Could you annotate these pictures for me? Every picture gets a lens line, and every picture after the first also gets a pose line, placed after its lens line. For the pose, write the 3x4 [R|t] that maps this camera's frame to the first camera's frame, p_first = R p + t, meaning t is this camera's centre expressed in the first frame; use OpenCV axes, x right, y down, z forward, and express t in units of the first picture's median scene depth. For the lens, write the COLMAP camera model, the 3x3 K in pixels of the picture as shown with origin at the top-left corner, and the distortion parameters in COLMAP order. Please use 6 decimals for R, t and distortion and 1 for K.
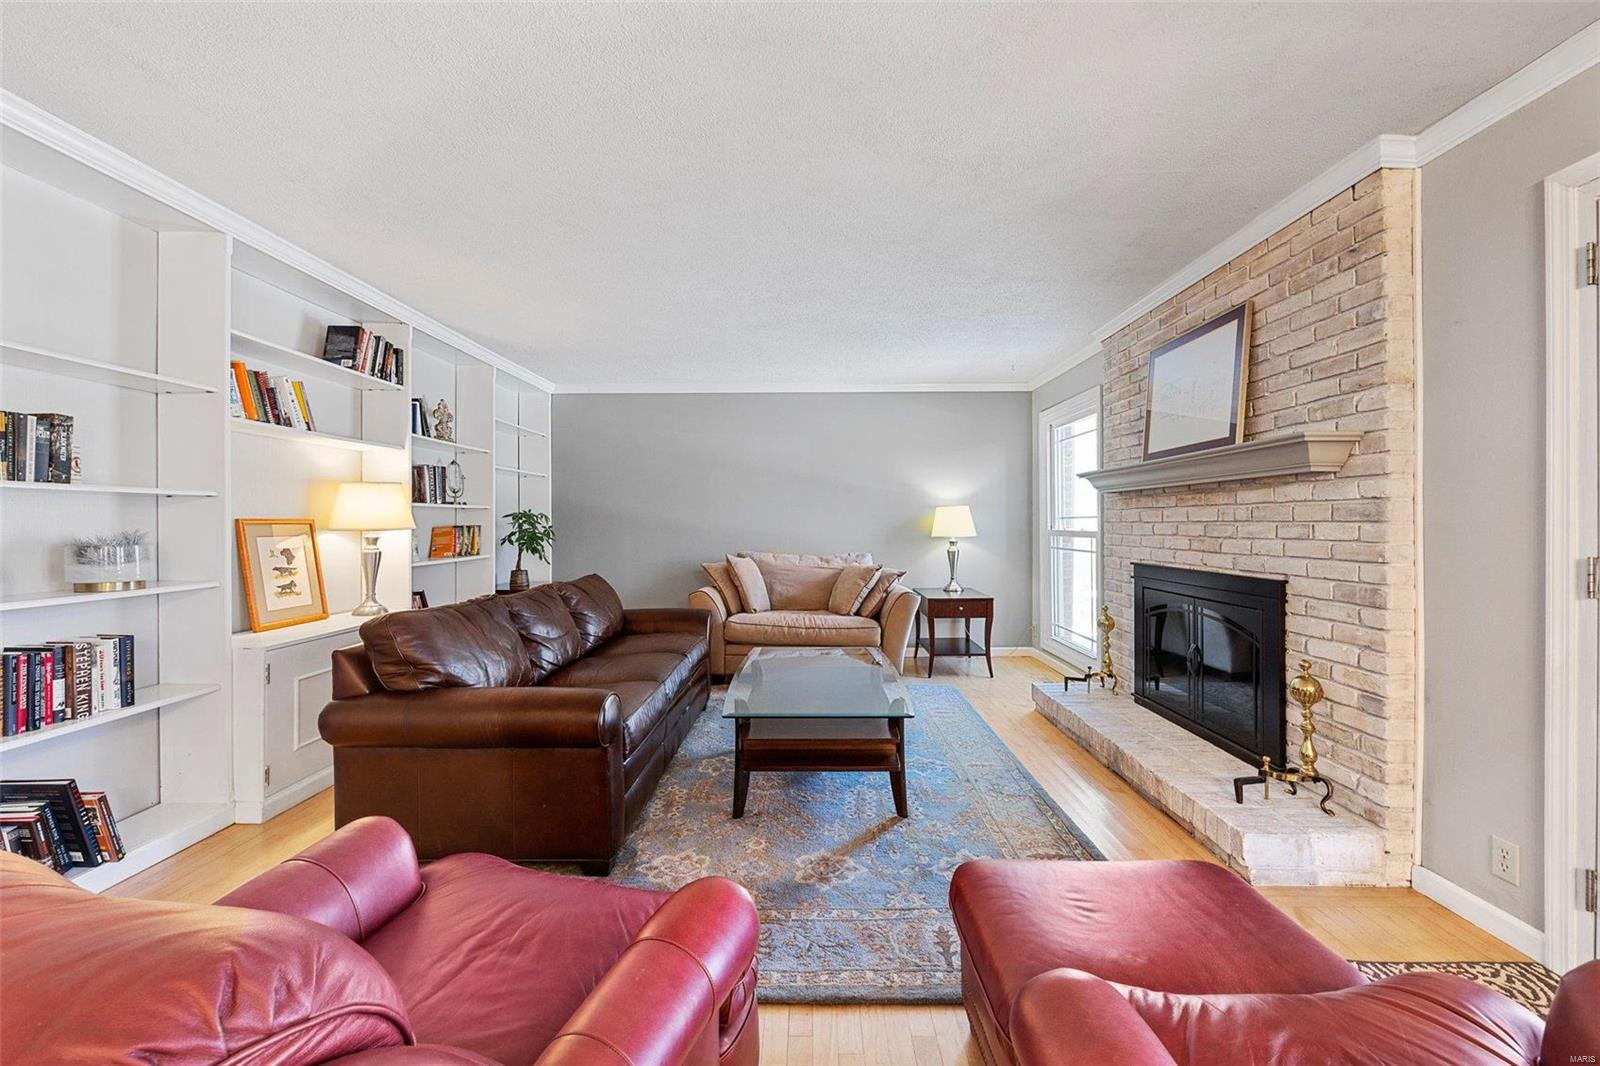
lens RADIAL K [[633.5, 0, 801.3], [0, 633.5, 521.0], [0, 0, 1]] dist [-0.003439, 0.000192]
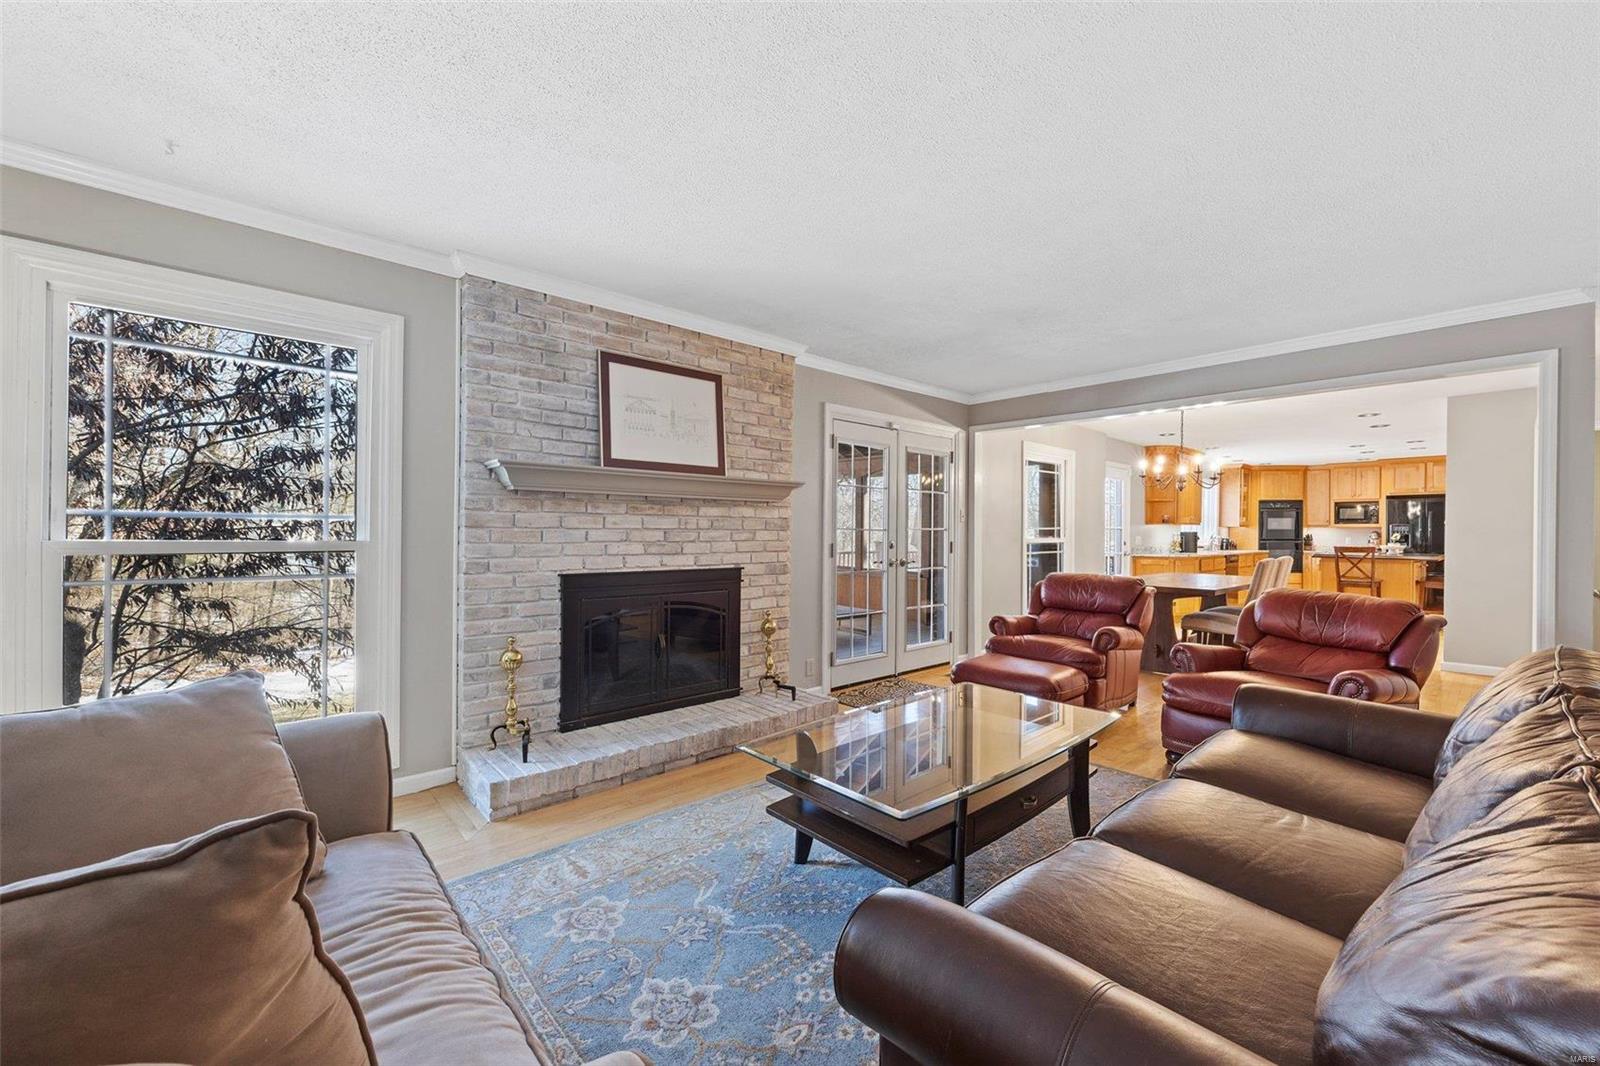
lens RADIAL K [[633.5, 0, 797.5], [0, 633.5, 537.7], [0, 0, 1]] dist [-0.003439, 0.000192]
pose [[-0.673253, -0.005930, 0.739388, -0.454737], [-0.005429, 0.999981, 0.003076, 0.013614], [-0.739392, -0.001943, -0.673273, 1.804977]]
